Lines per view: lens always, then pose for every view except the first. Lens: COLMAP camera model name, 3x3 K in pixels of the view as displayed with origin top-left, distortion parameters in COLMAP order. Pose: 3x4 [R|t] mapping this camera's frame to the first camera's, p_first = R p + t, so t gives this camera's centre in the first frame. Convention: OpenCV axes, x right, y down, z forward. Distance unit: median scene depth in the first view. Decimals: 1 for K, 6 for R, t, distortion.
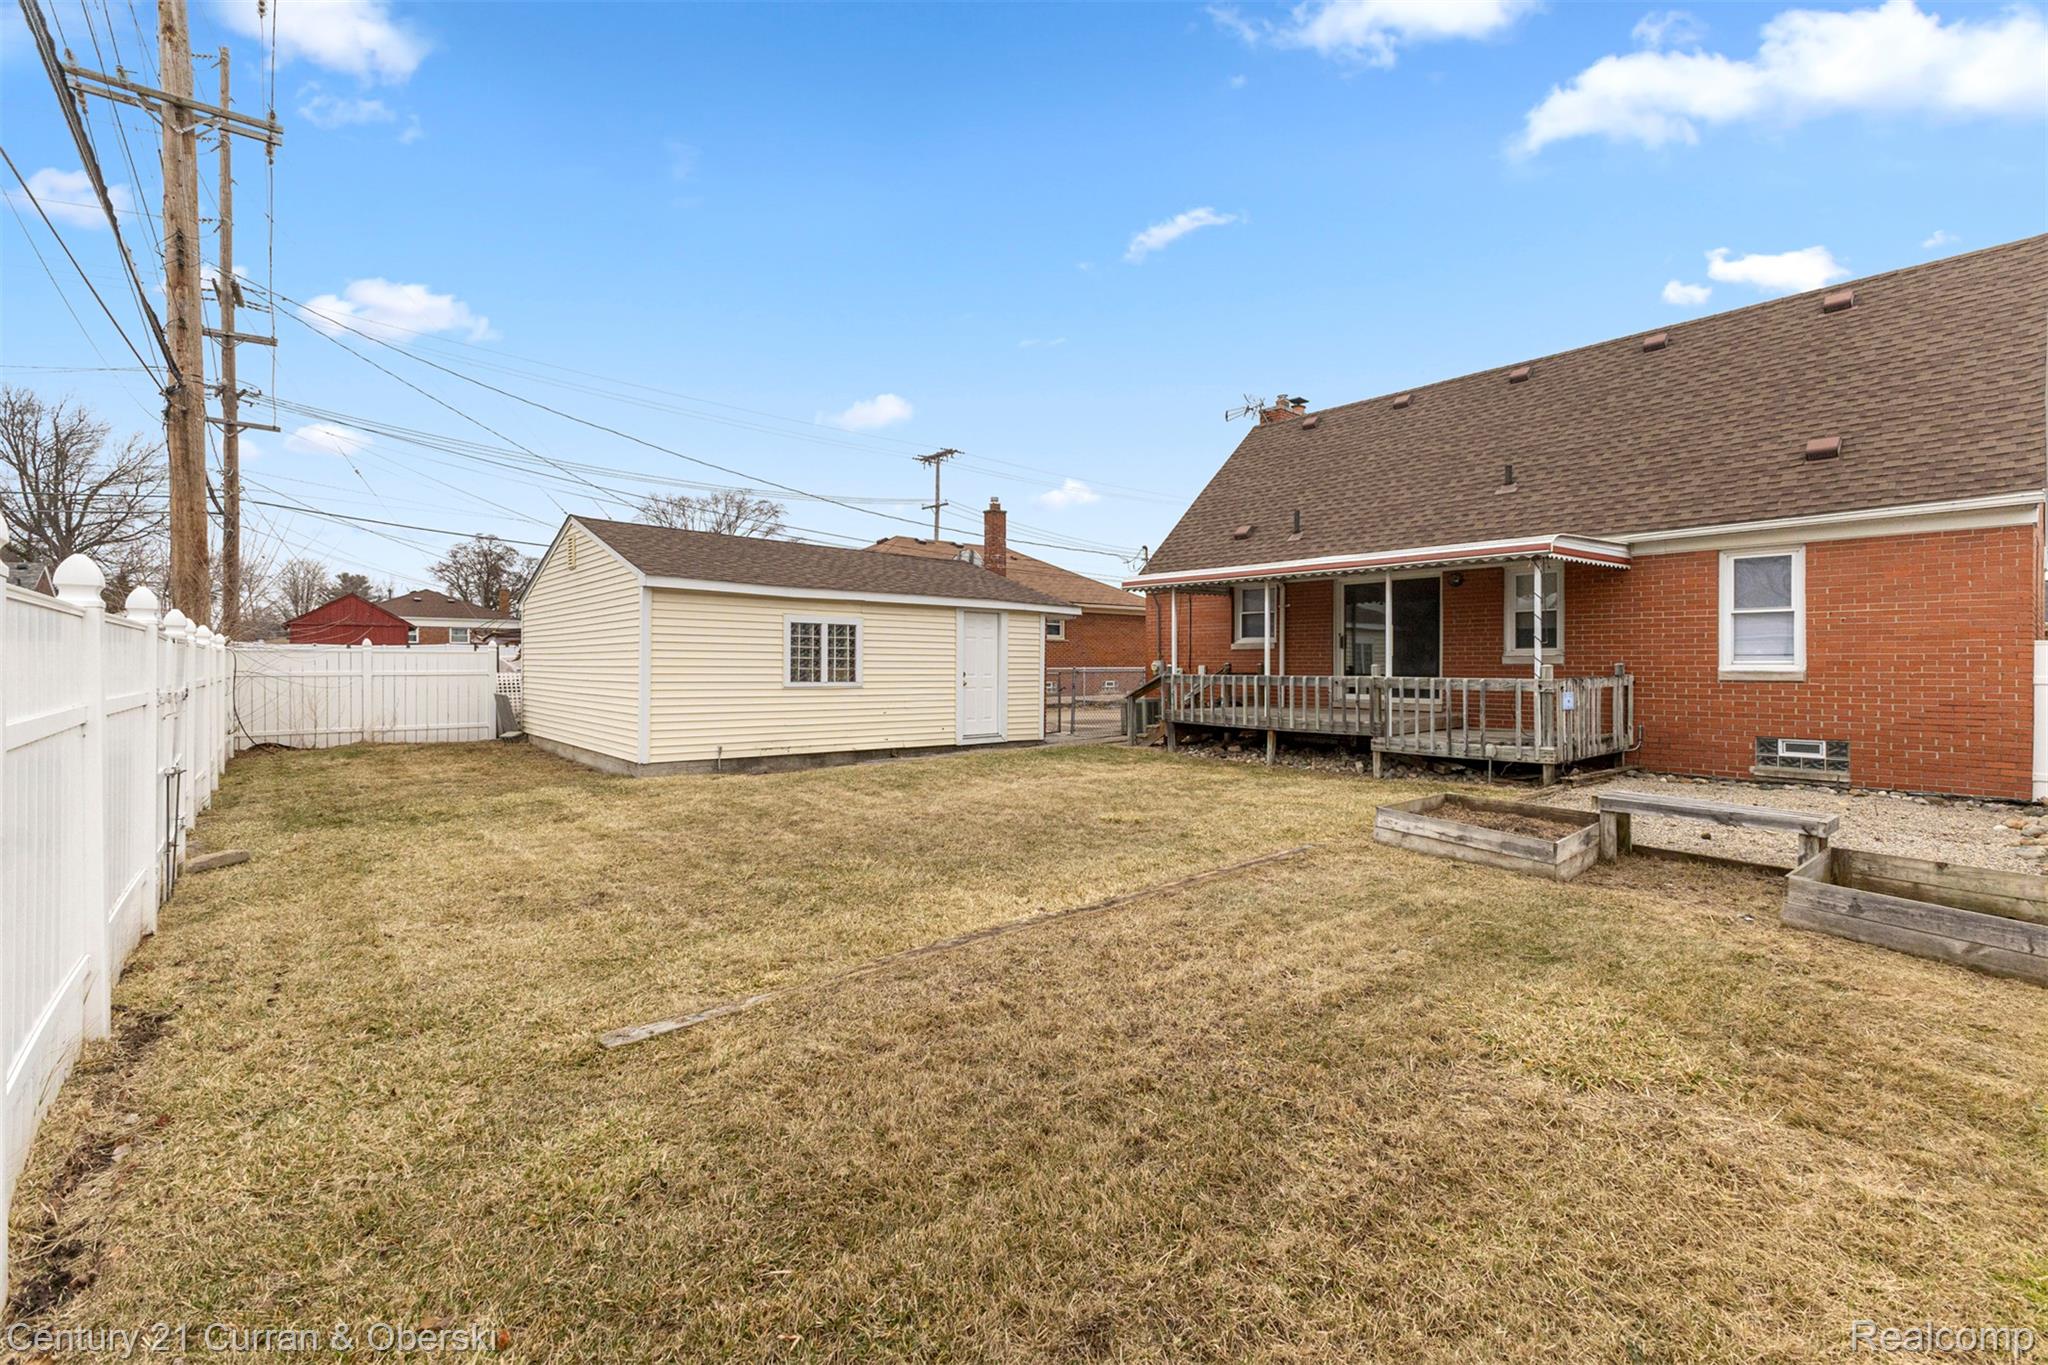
lens RADIAL K [[874.6, 0, 1017.1], [0, 874.6, 661.7], [0, 0, 1]] dist [0.007595, -0.003789]
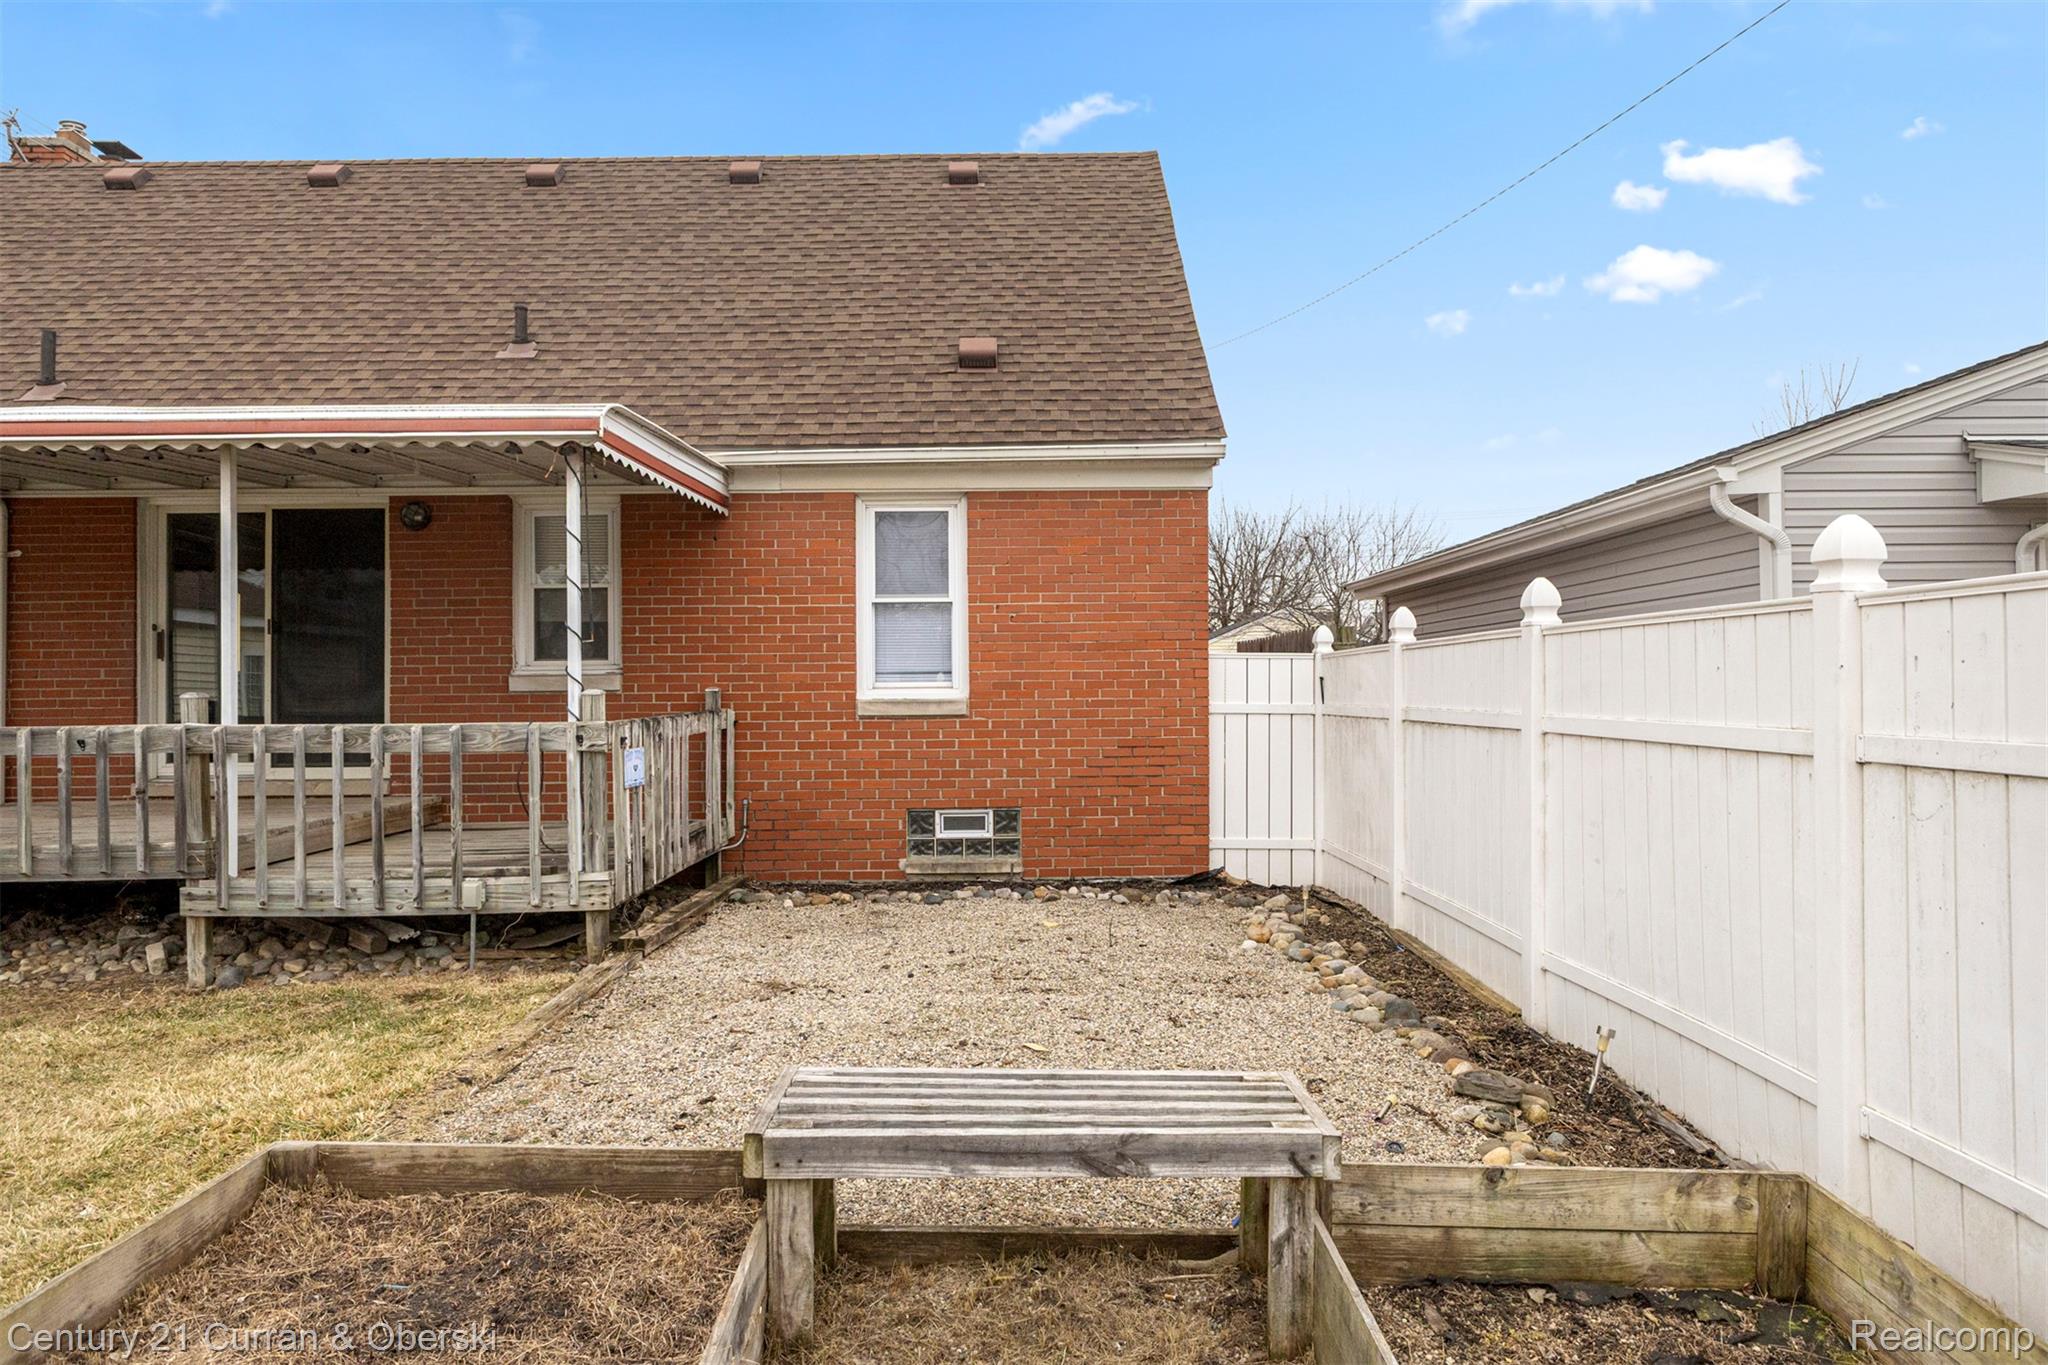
lens RADIAL K [[1251.9, 0, 1034.3], [0, 1251.9, 679.0], [0, 0, 1]] dist [0.003448, -0.000987]
pose [[0.631834, 0.001452, 0.775102, 0.235905], [0.007567, 0.999939, -0.008042, 0.004251], [-0.775067, 0.010947, 0.631785, 0.395487]]
